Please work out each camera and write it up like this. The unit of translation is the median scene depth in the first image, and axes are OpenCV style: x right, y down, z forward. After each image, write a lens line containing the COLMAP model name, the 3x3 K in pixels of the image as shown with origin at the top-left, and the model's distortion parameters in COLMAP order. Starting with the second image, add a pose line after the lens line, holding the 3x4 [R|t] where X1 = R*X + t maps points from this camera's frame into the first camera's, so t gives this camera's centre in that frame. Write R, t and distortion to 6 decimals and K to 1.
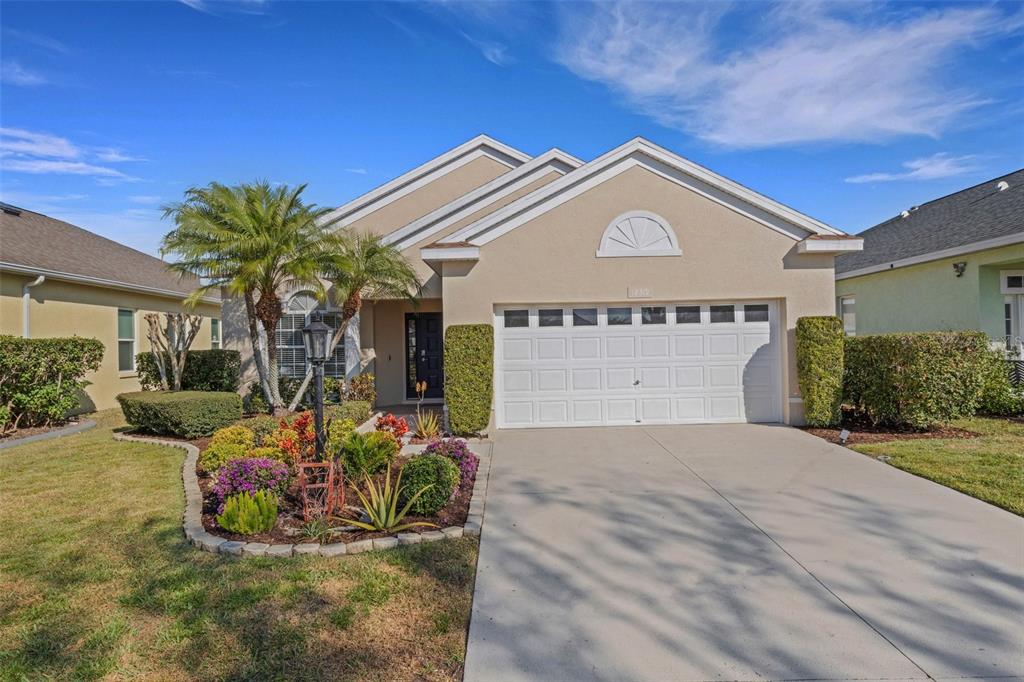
lens RADIAL K [[608.7, 0, 512.0], [0, 608.7, 341.0], [0, 0, 1]] dist [0.006427, -0.000278]
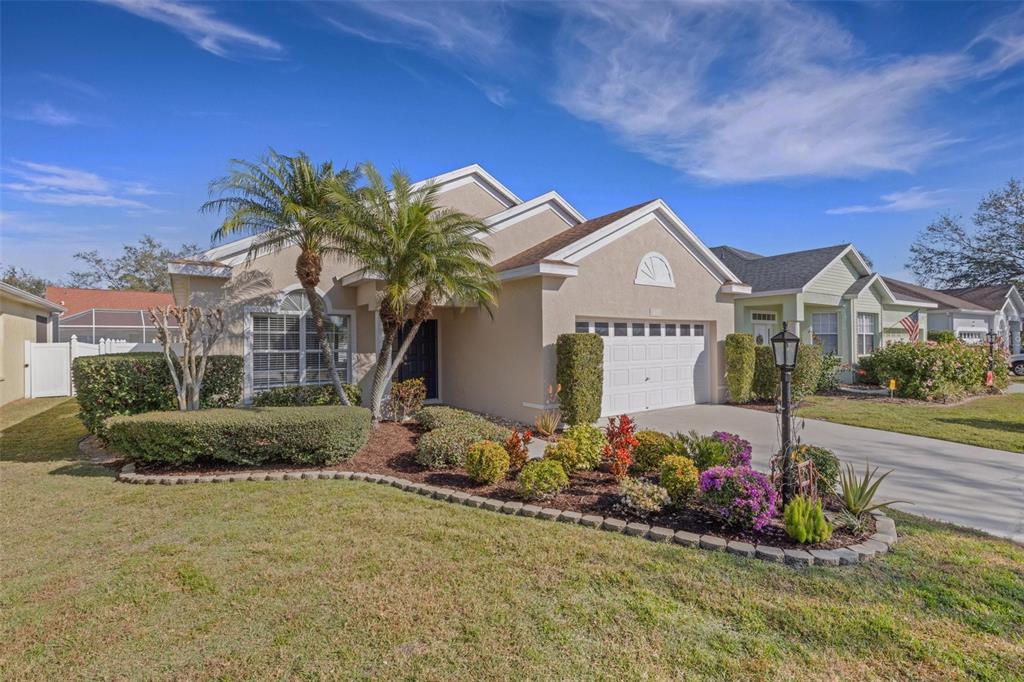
lens RADIAL K [[468.6, 0, 513.7], [0, 468.6, 341.7], [0, 0, 1]] dist [0.011719, -0.000919]
pose [[0.815257, 0.015500, 0.578891, -0.638688], [-0.009042, 0.999861, -0.014039, 0.002944], [-0.579028, 0.006211, 0.815284, 0.324948]]
